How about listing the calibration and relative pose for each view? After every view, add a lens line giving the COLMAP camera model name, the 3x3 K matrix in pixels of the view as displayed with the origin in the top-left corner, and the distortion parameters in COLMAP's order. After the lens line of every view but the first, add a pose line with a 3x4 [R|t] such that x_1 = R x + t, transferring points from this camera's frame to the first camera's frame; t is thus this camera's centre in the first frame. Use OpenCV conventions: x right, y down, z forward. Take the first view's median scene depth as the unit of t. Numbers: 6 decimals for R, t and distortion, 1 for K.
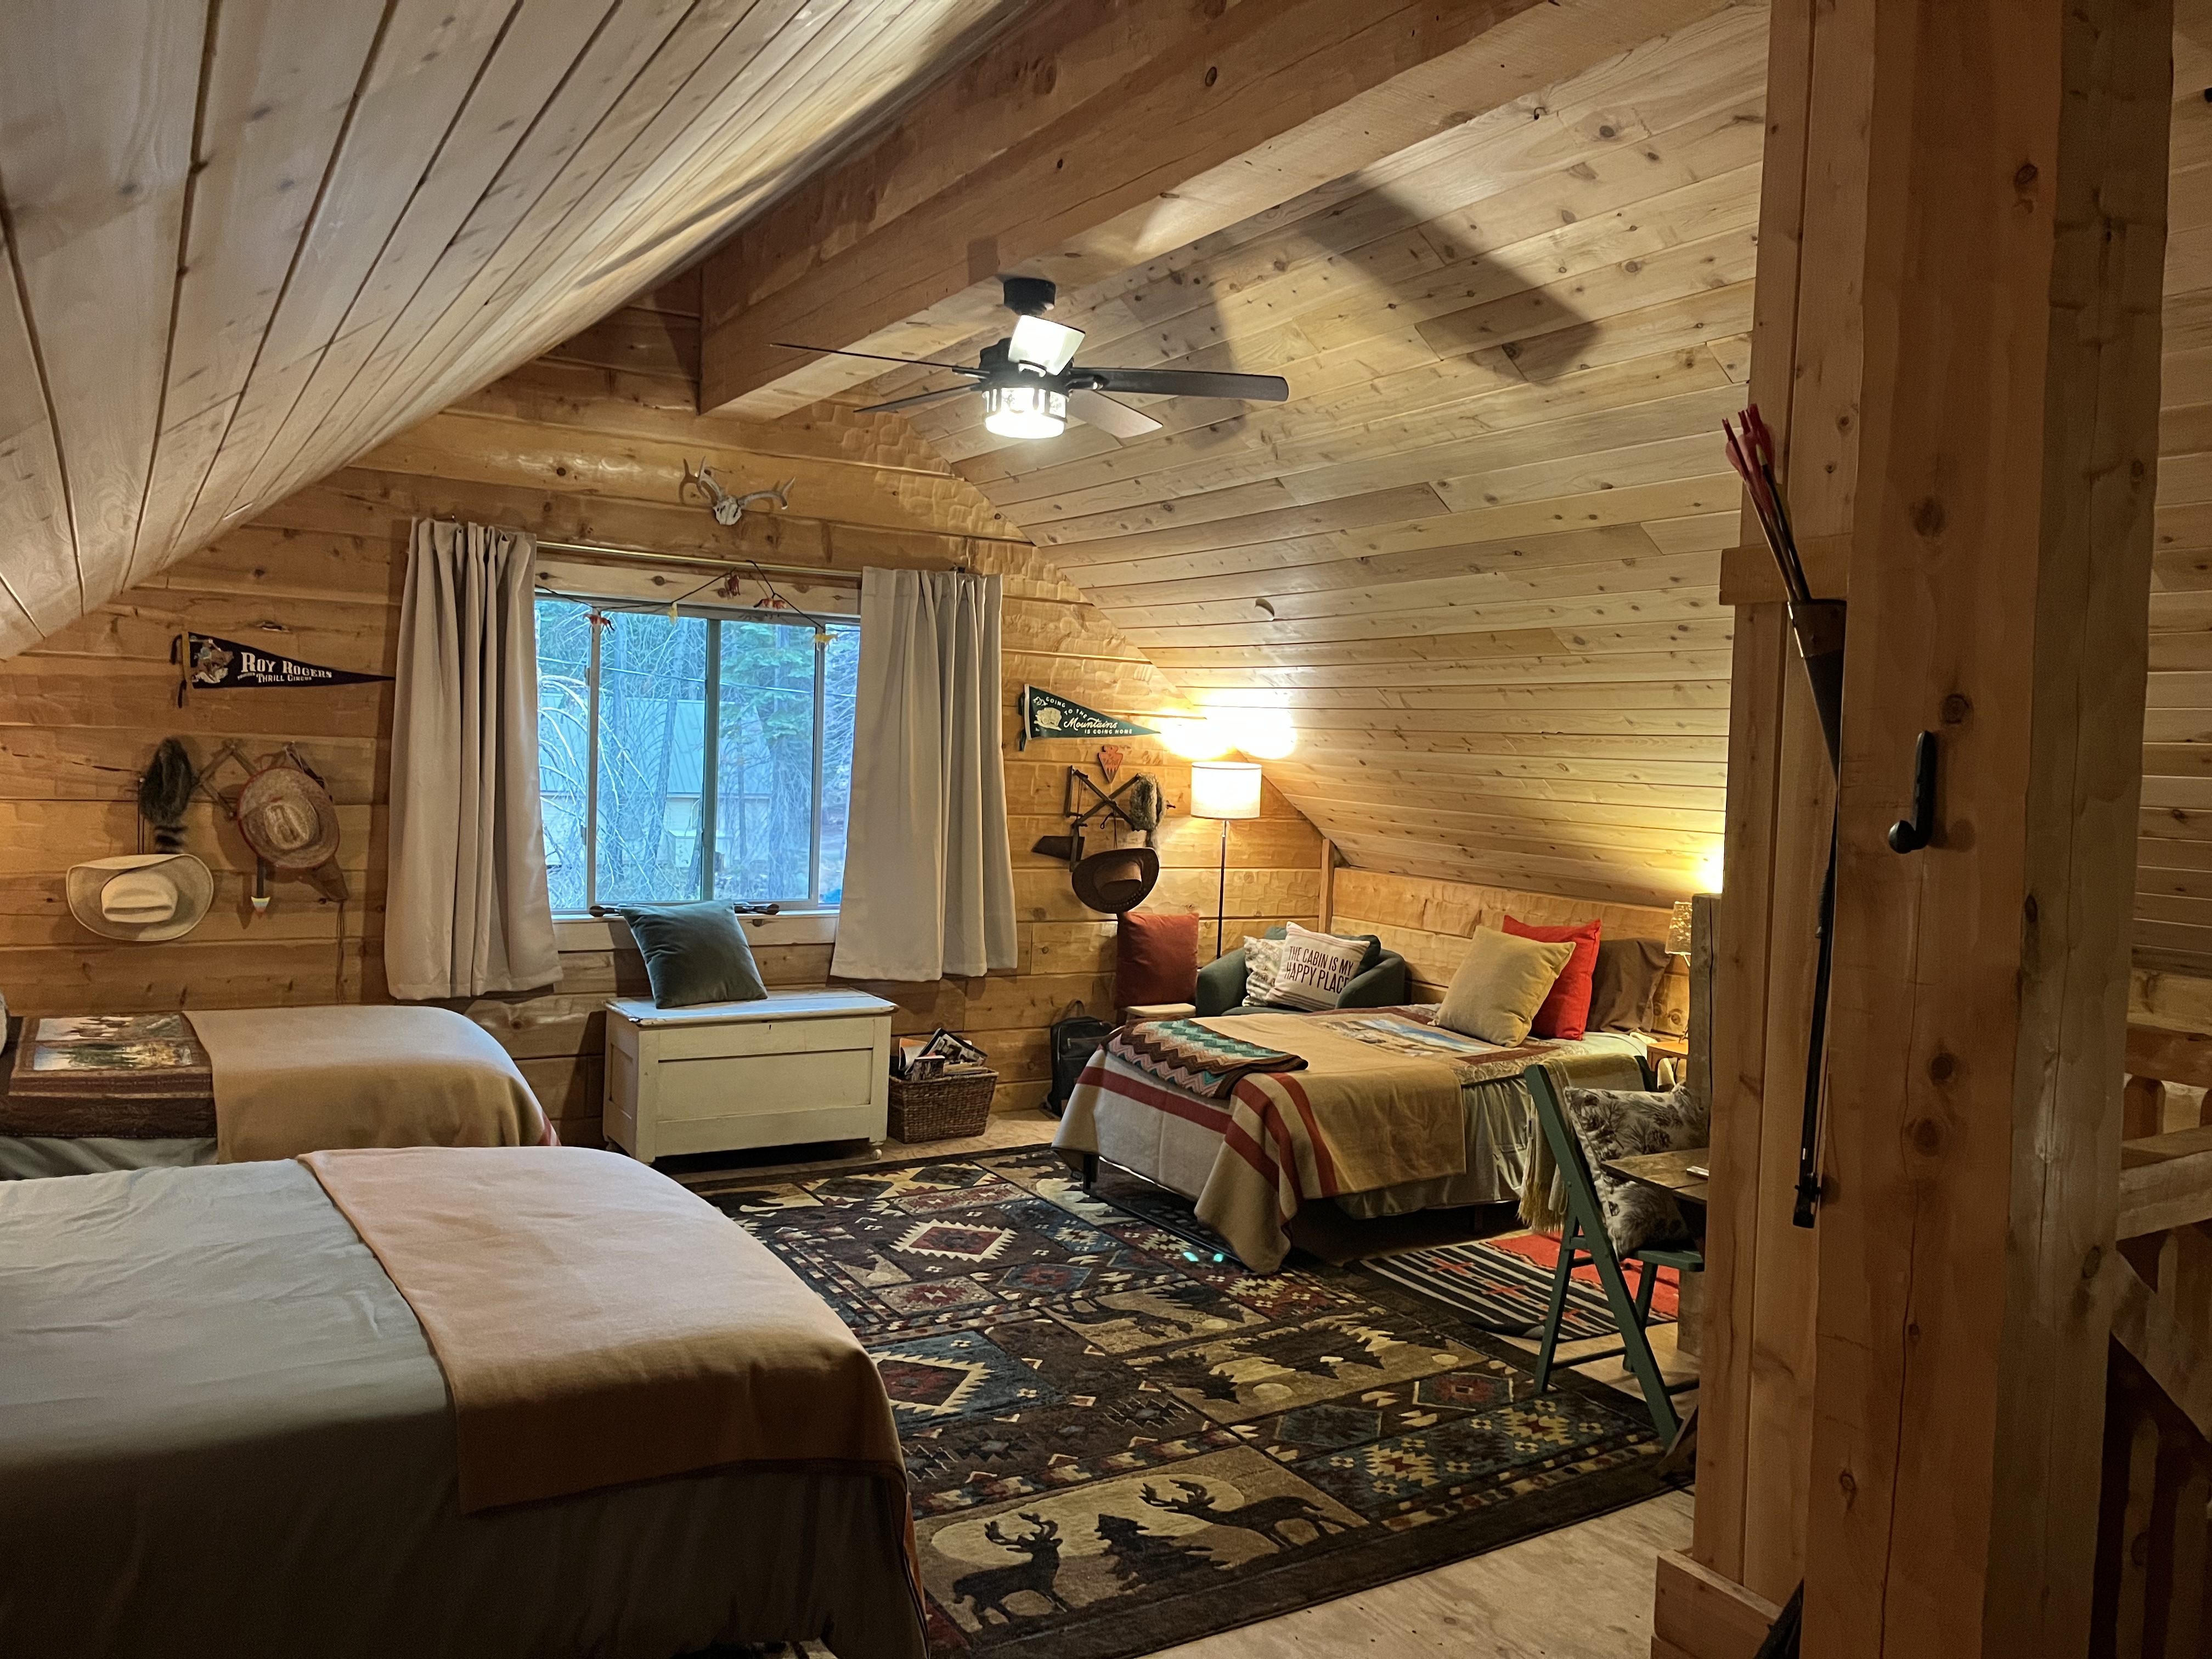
lens RADIAL K [[1627.4, 0, 1097.2], [0, 1627.4, 827.8], [0, 0, 1]] dist [0.063353, -0.090424]
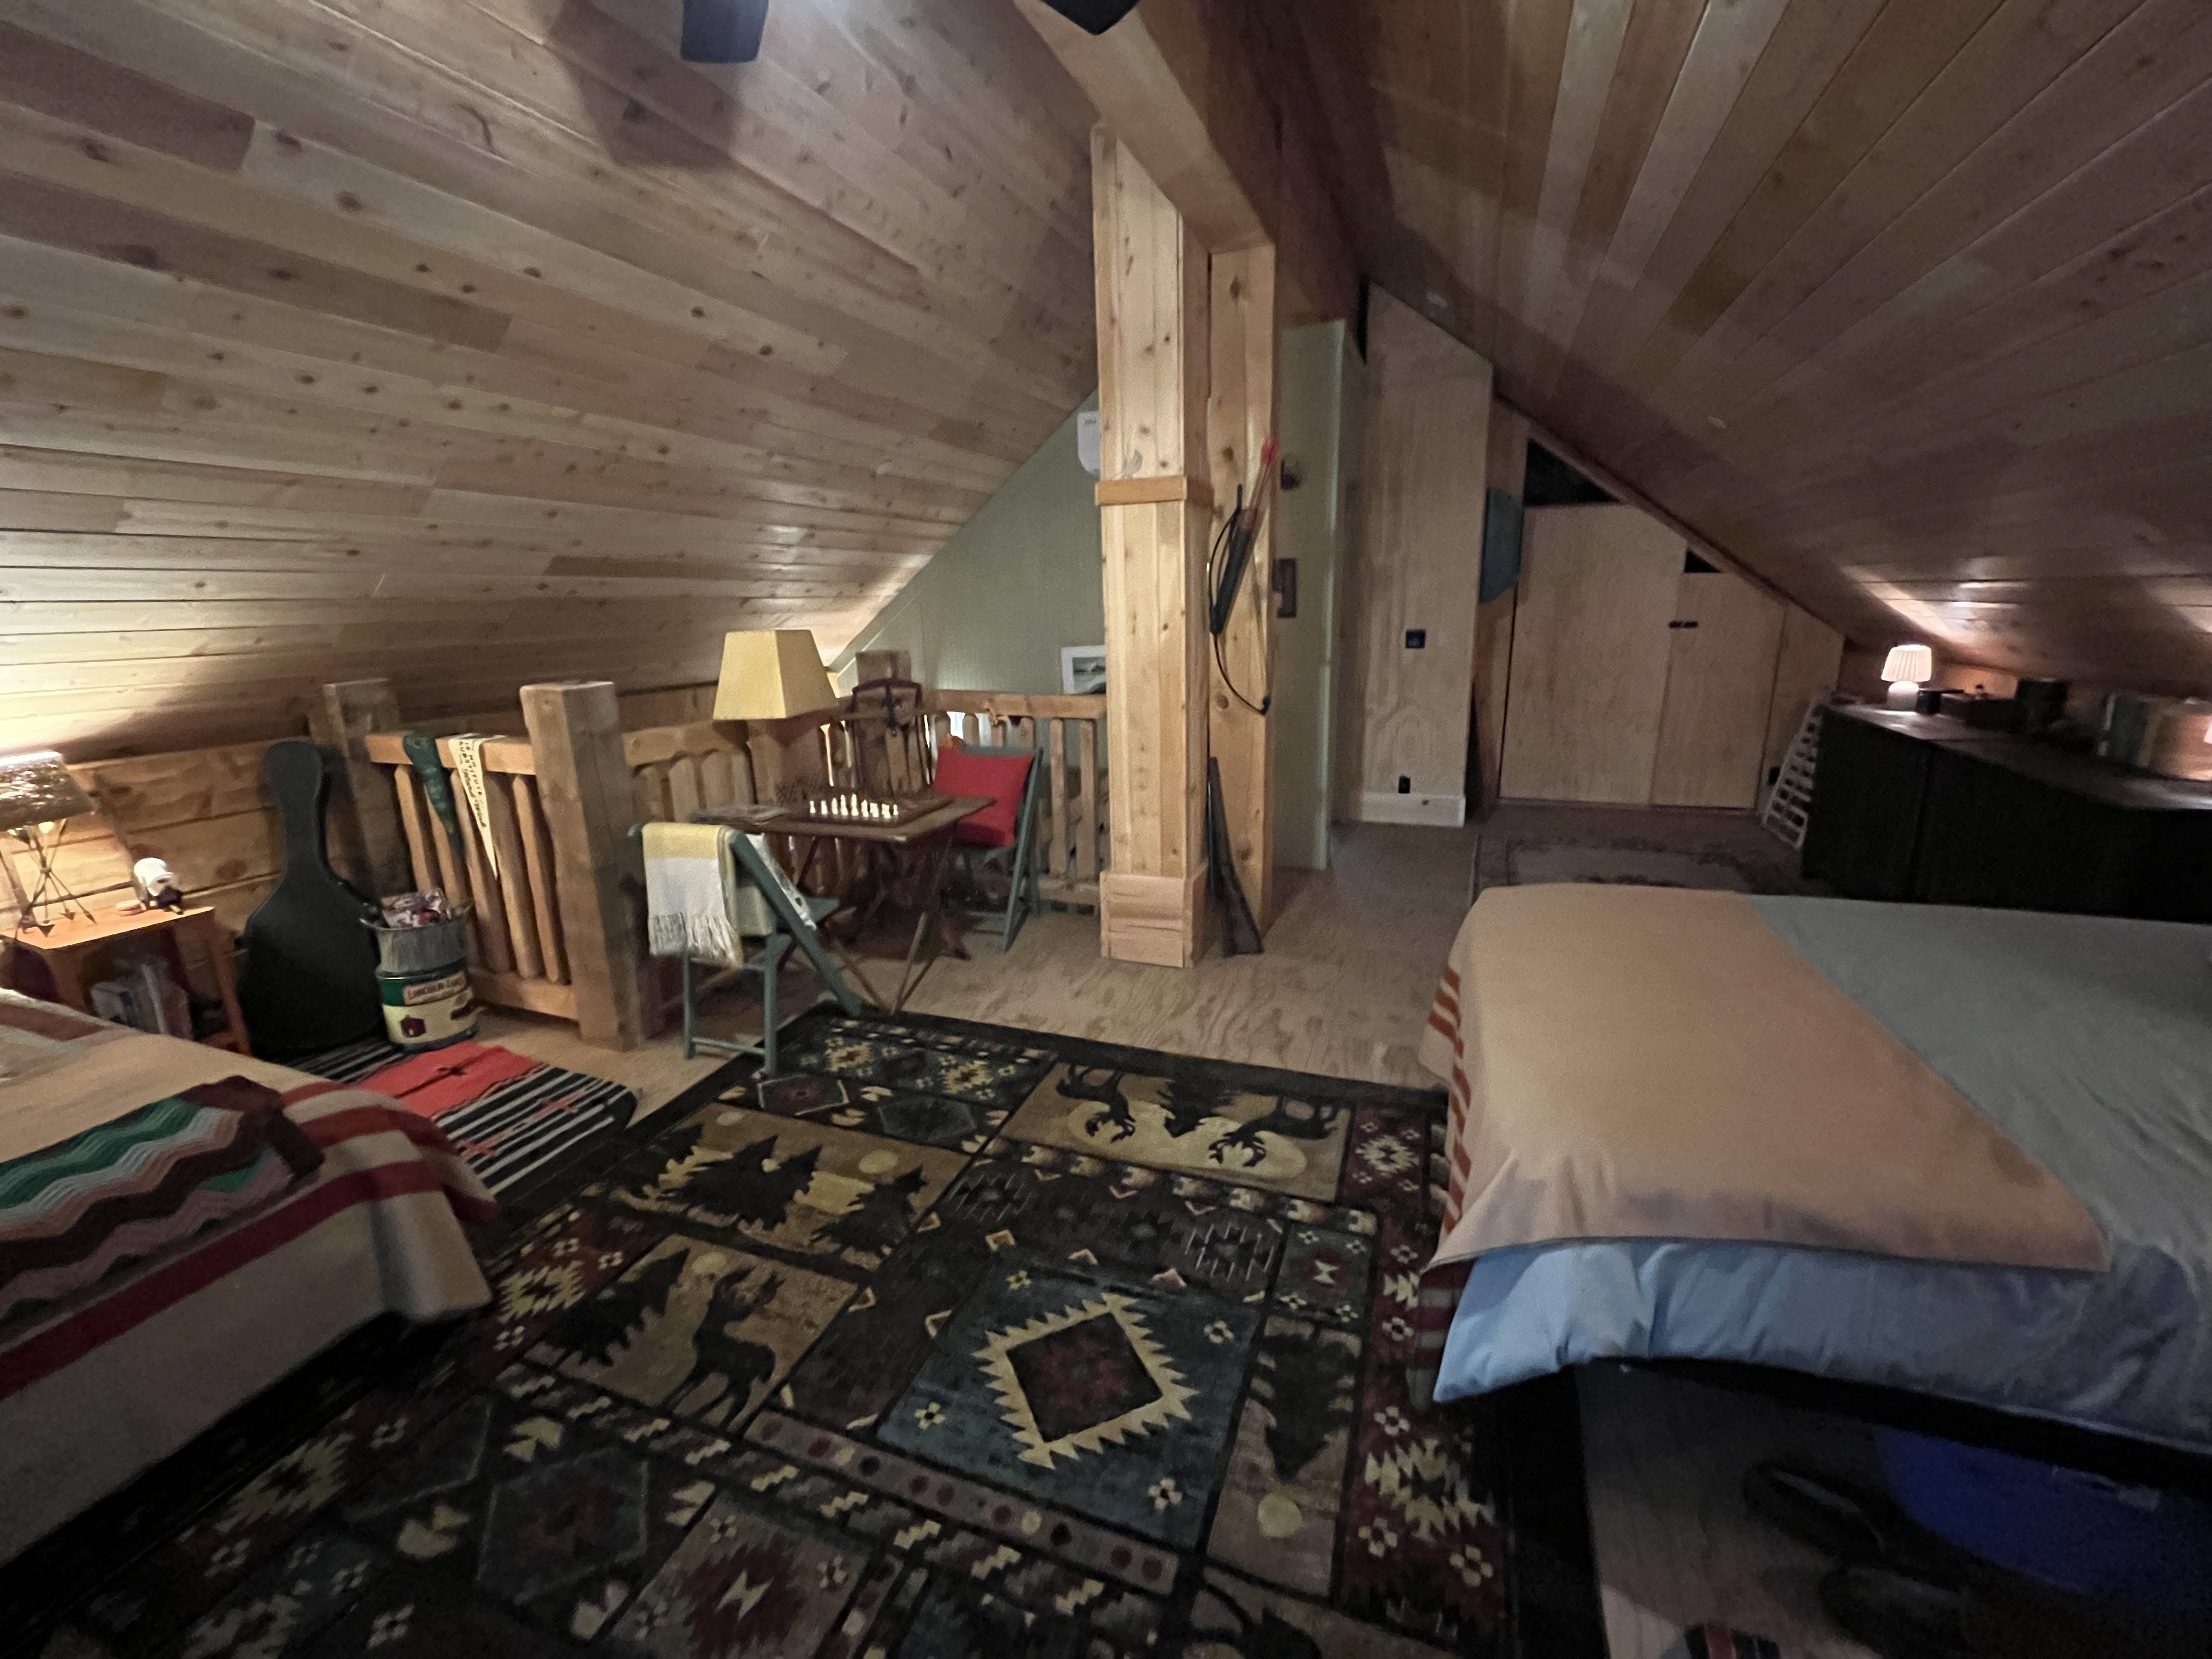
lens RADIAL K [[896.4, 0, 1101.9], [0, 896.4, 822.0], [0, 0, 1]] dist [-0.003193, -0.000531]
pose [[-0.611076, -0.212234, 0.762590, -0.378574], [0.035411, 0.955093, 0.294184, -0.042334], [-0.790780, 0.206773, -0.576118, 1.138761]]
